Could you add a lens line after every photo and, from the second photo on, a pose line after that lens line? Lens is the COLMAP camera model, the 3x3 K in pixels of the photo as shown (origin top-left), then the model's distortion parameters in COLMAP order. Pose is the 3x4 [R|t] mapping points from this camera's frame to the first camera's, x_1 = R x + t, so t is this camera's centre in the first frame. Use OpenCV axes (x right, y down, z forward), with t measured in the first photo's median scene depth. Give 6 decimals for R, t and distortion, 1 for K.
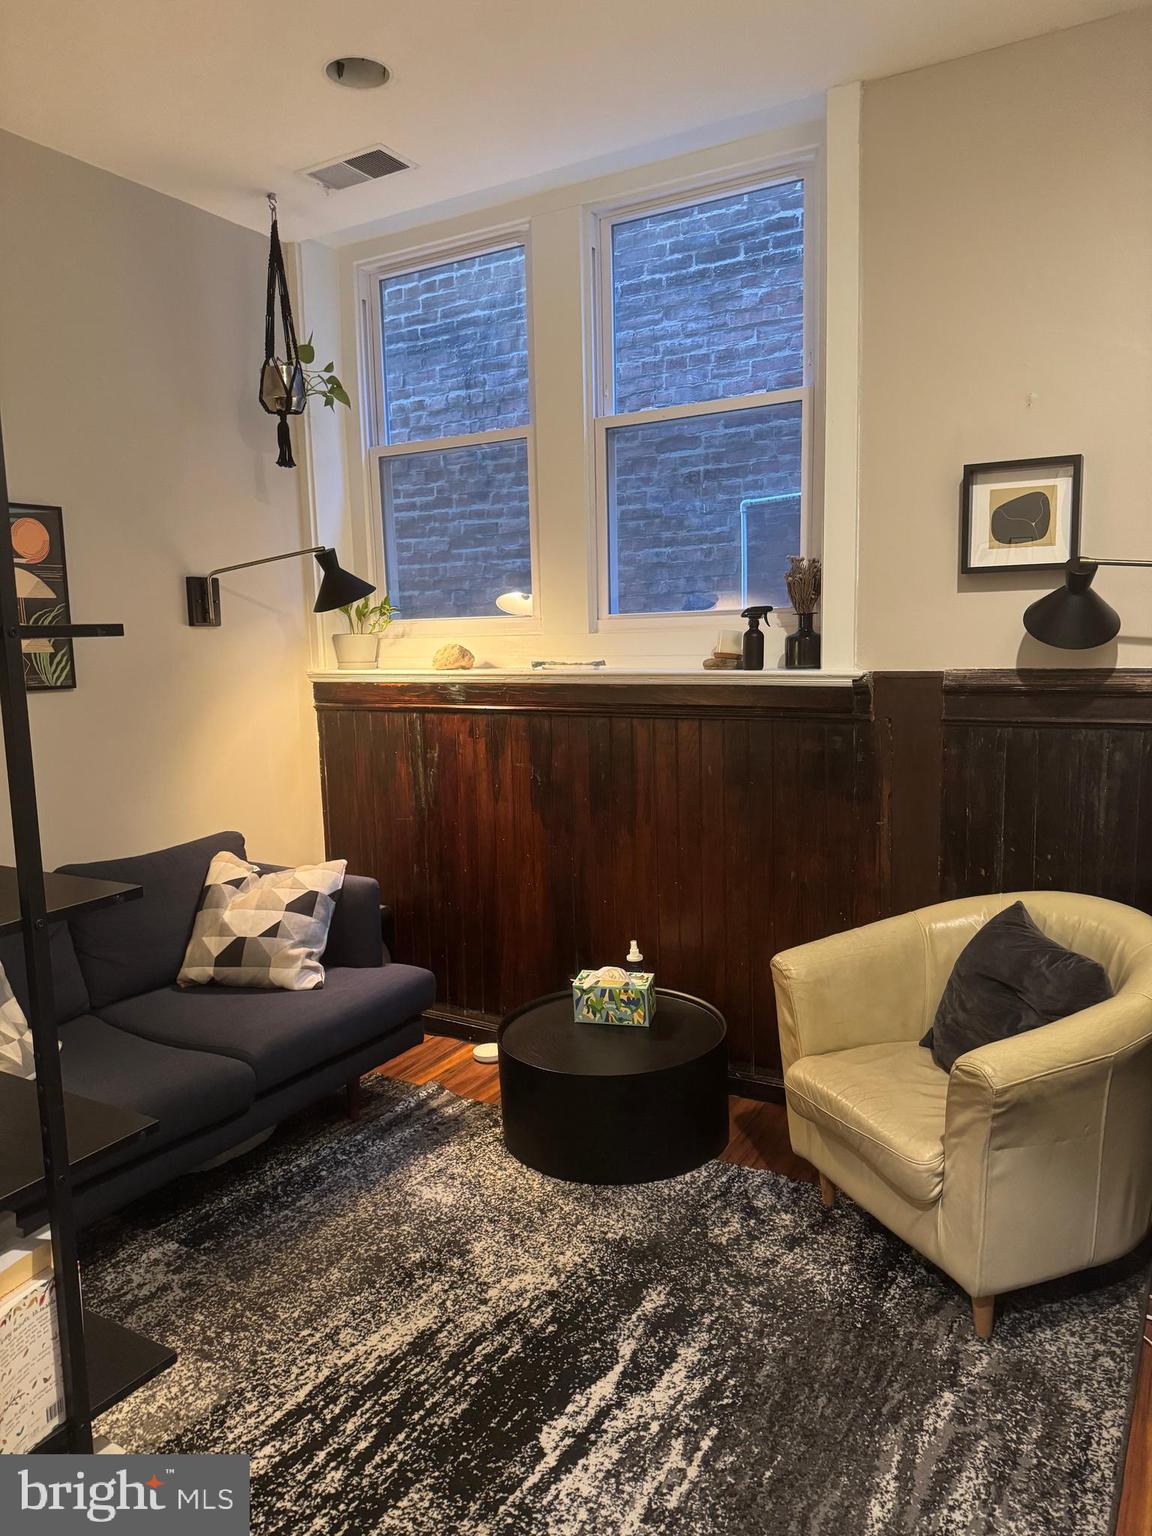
lens RADIAL K [[1092.9, 0, 578.4], [0, 1092.9, 772.6], [0, 0, 1]] dist [0.039046, -0.054720]
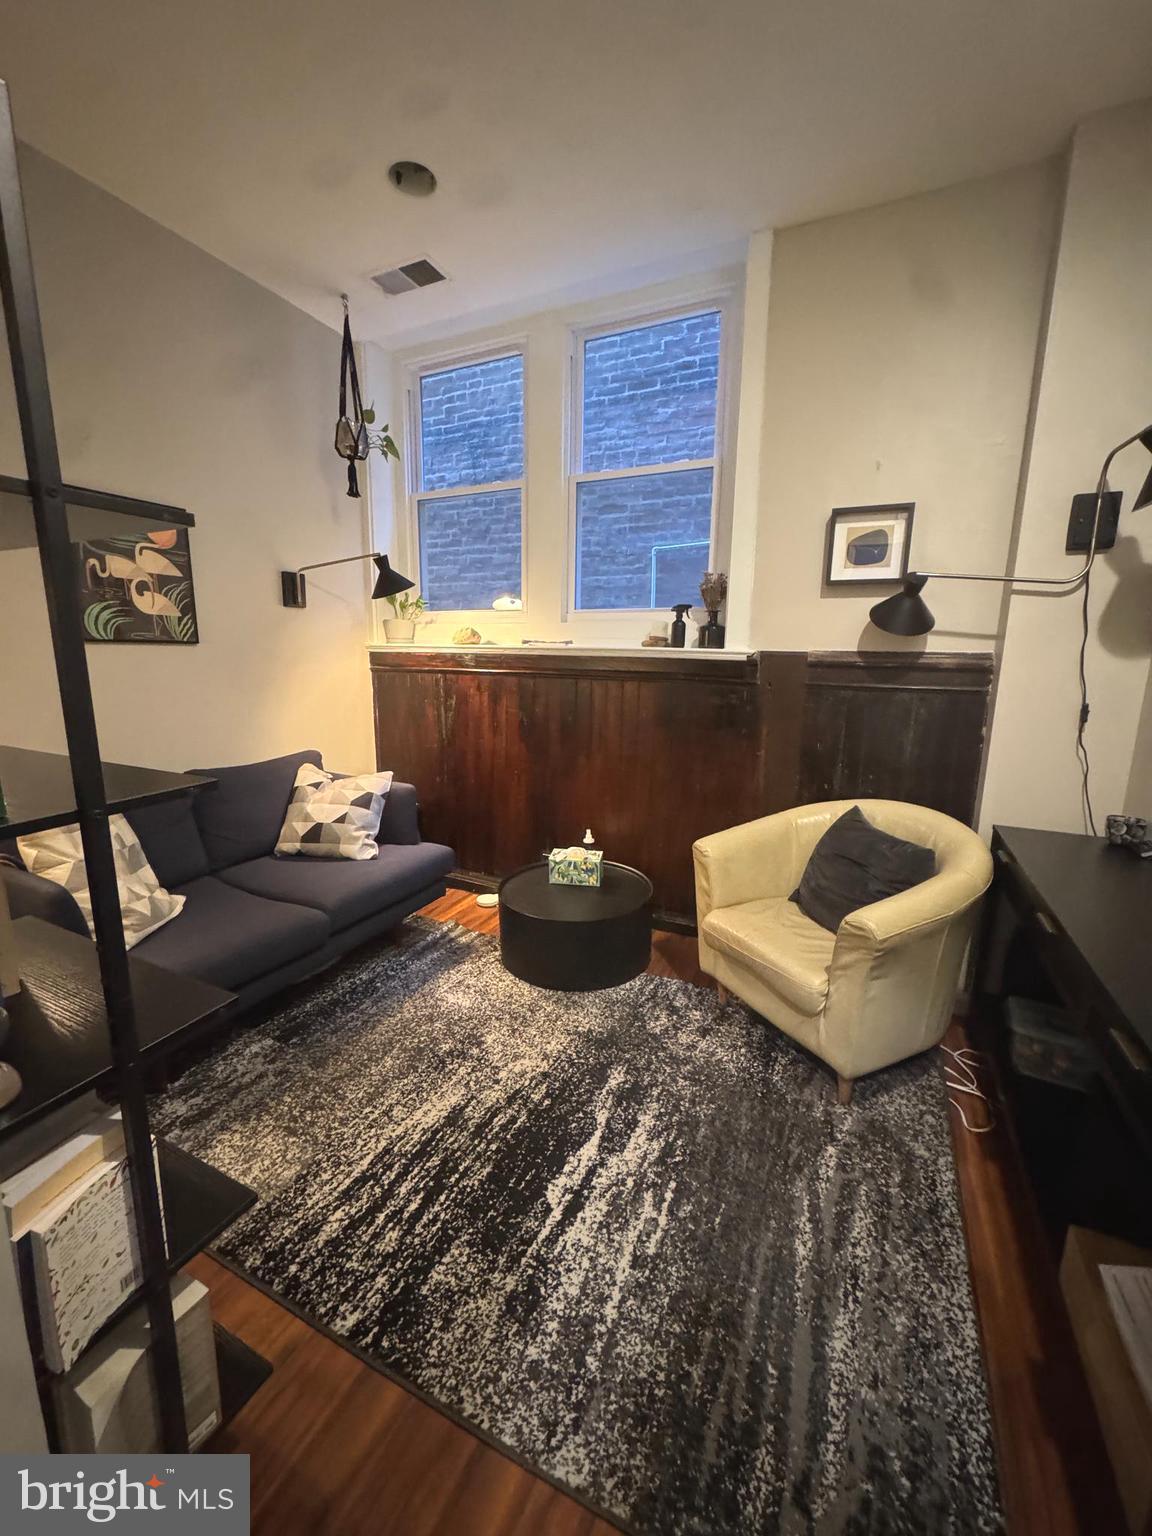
lens RADIAL K [[614.5, 0, 577.6], [0, 614.5, 765.7], [0, 0, 1]] dist [-0.001626, -0.000032]
pose [[0.995104, 0.020459, 0.096694, -0.063641], [-0.025988, 0.998077, 0.056279, 0.026771], [-0.095357, -0.058517, 0.993722, 0.216699]]
